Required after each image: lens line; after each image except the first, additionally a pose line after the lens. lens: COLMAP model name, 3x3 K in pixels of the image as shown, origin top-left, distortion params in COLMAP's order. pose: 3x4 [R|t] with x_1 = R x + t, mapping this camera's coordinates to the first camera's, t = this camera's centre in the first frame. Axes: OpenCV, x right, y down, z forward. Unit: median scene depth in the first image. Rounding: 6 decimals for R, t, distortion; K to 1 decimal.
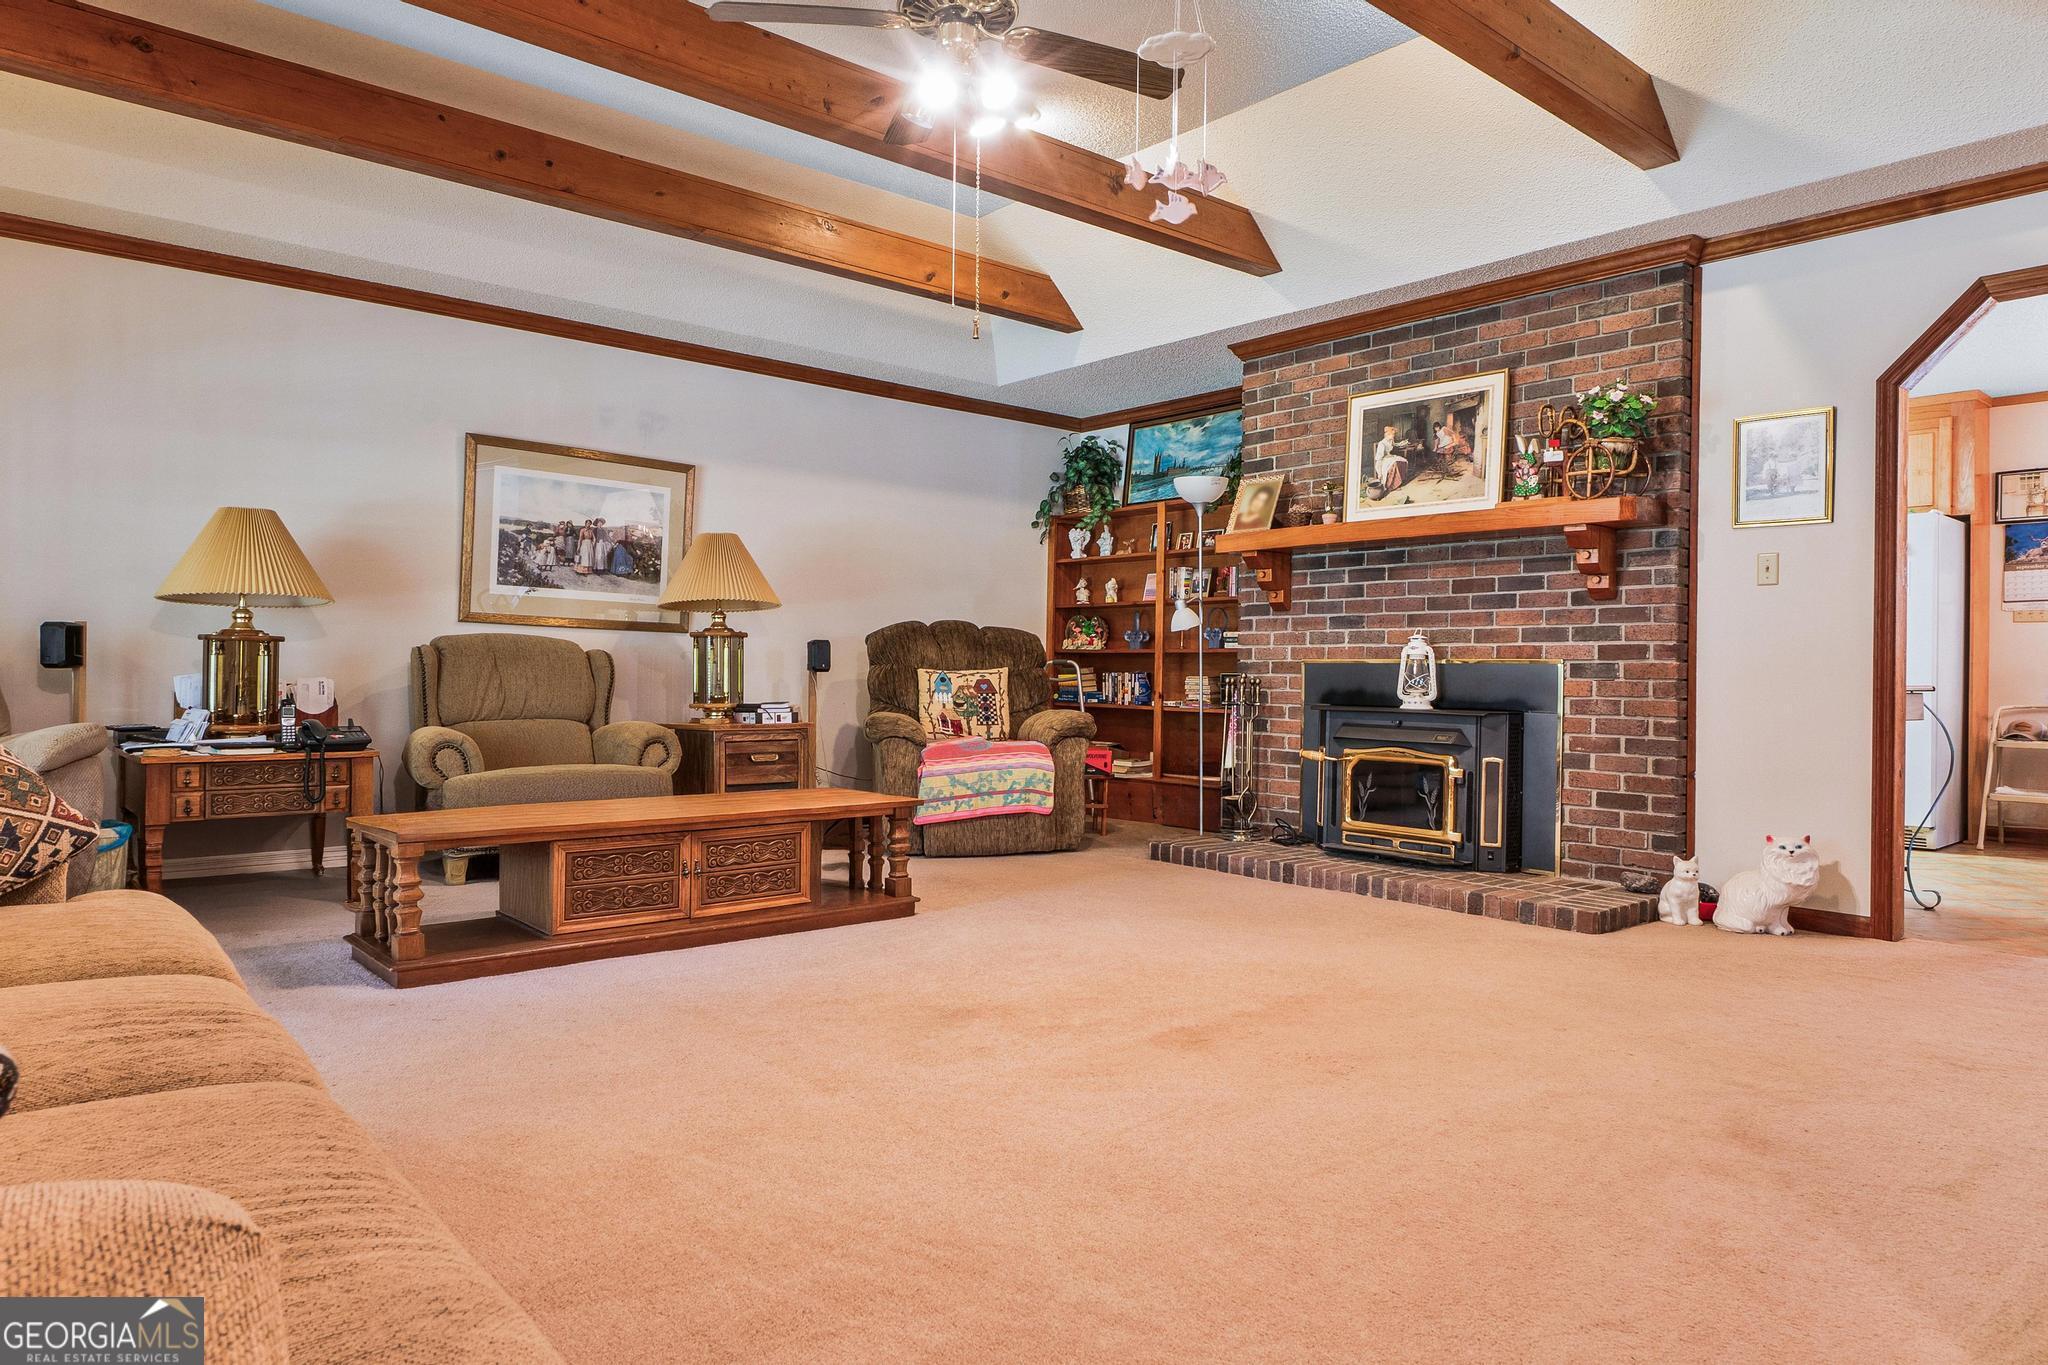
lens RADIAL K [[1349.8, 0, 1016.8], [0, 1349.8, 679.5], [0, 0, 1]] dist [0.011595, -0.002608]
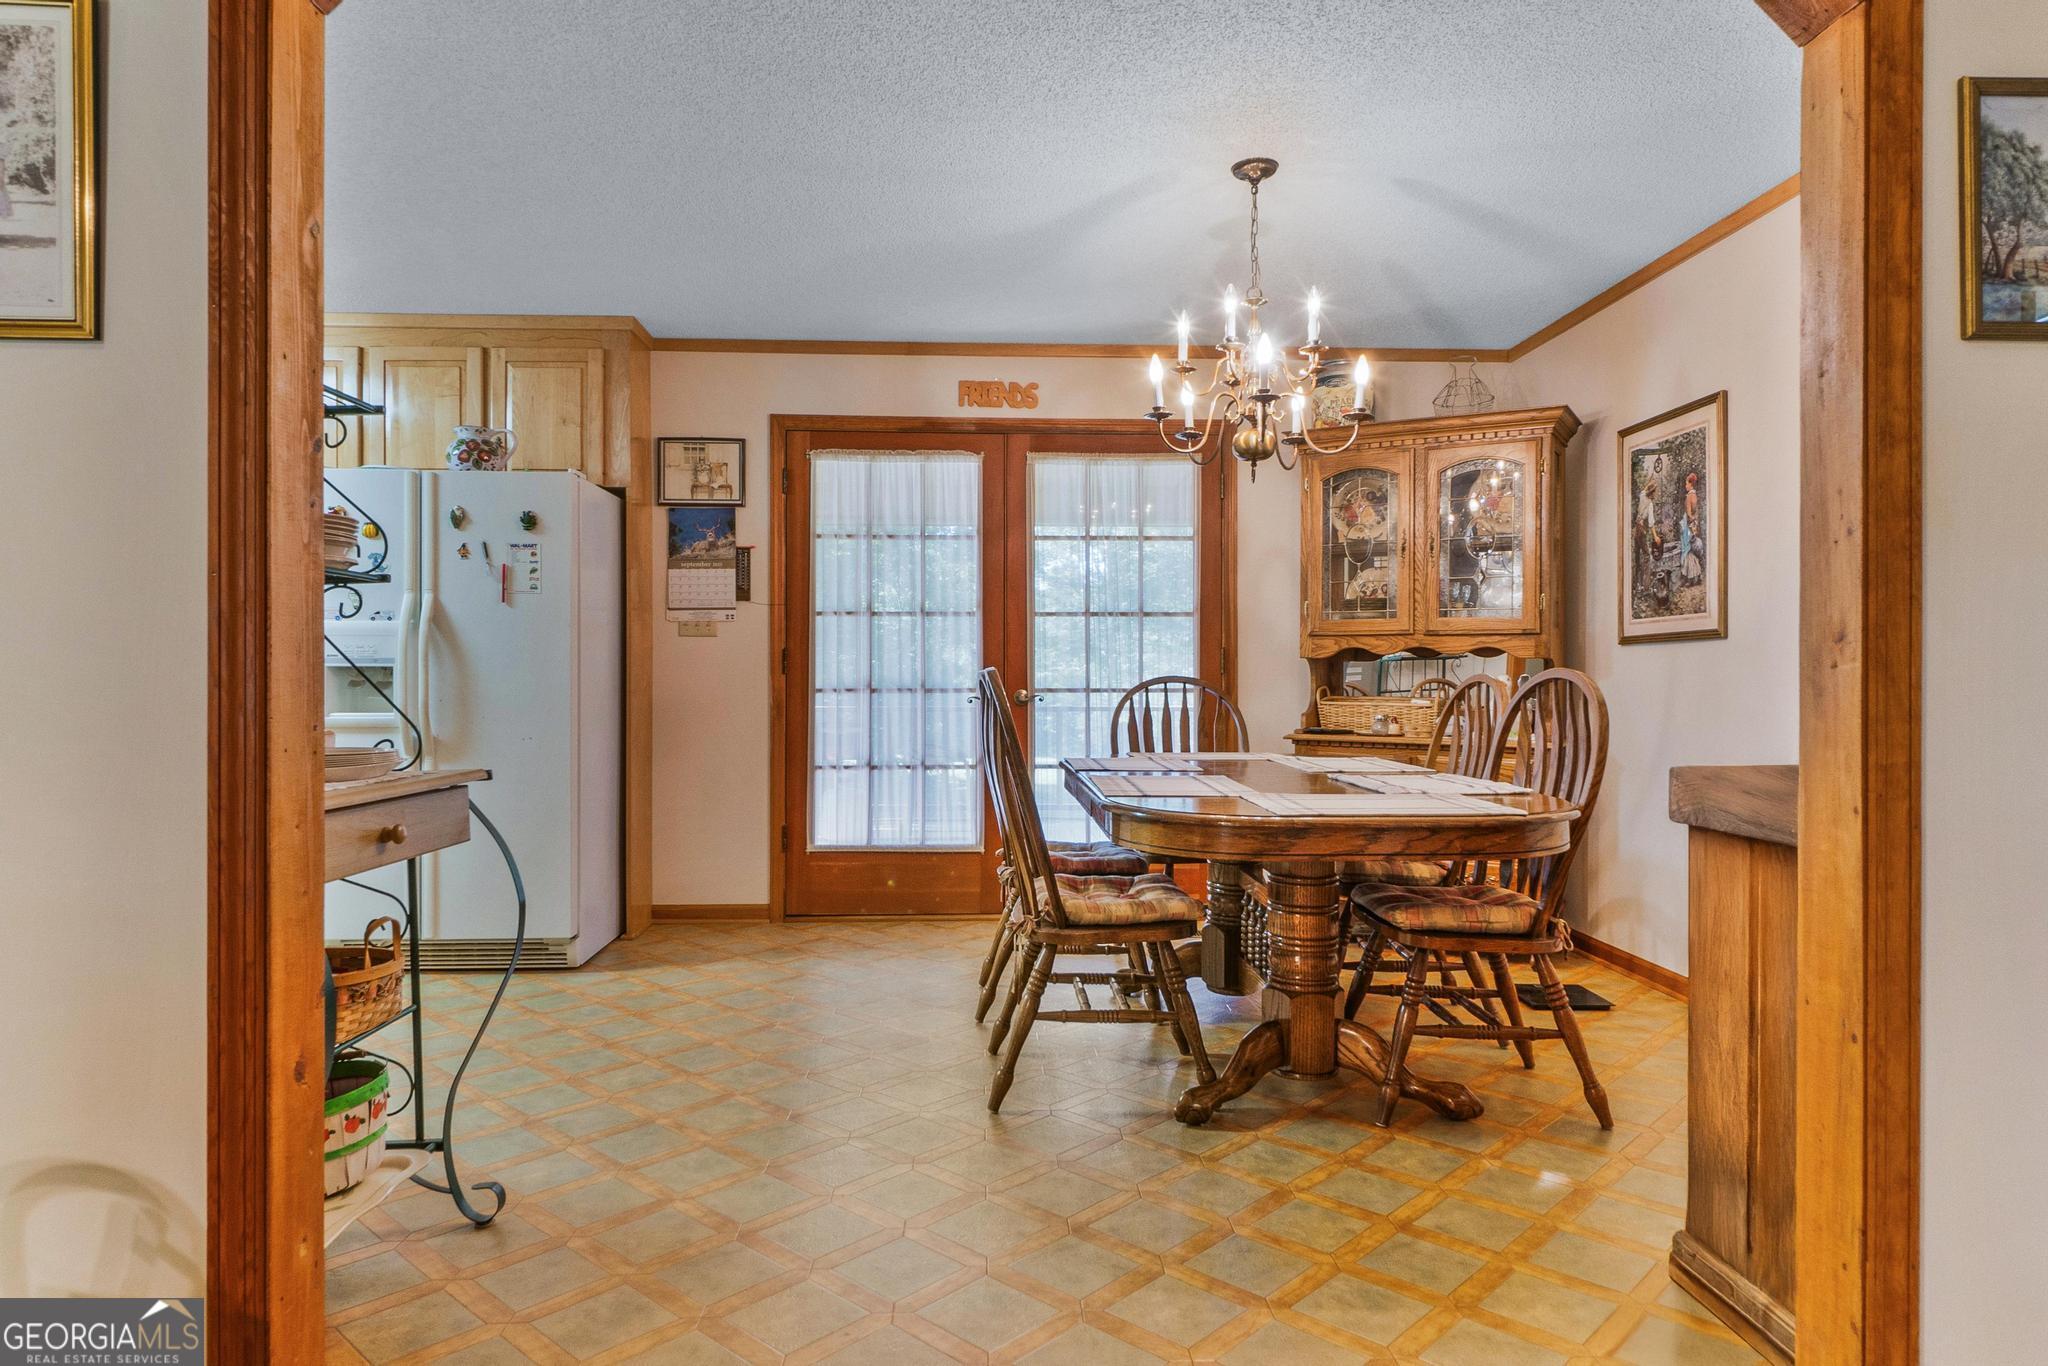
lens RADIAL K [[1236.9, 0, 1020.3], [0, 1236.9, 686.8], [0, 0, 1]] dist [0.003249, -0.003777]
pose [[0.648911, -0.011964, 0.760771, 0.331112], [0.003502, 0.999913, 0.012738, -0.022082], [-0.760857, -0.005602, 0.648896, 0.404242]]
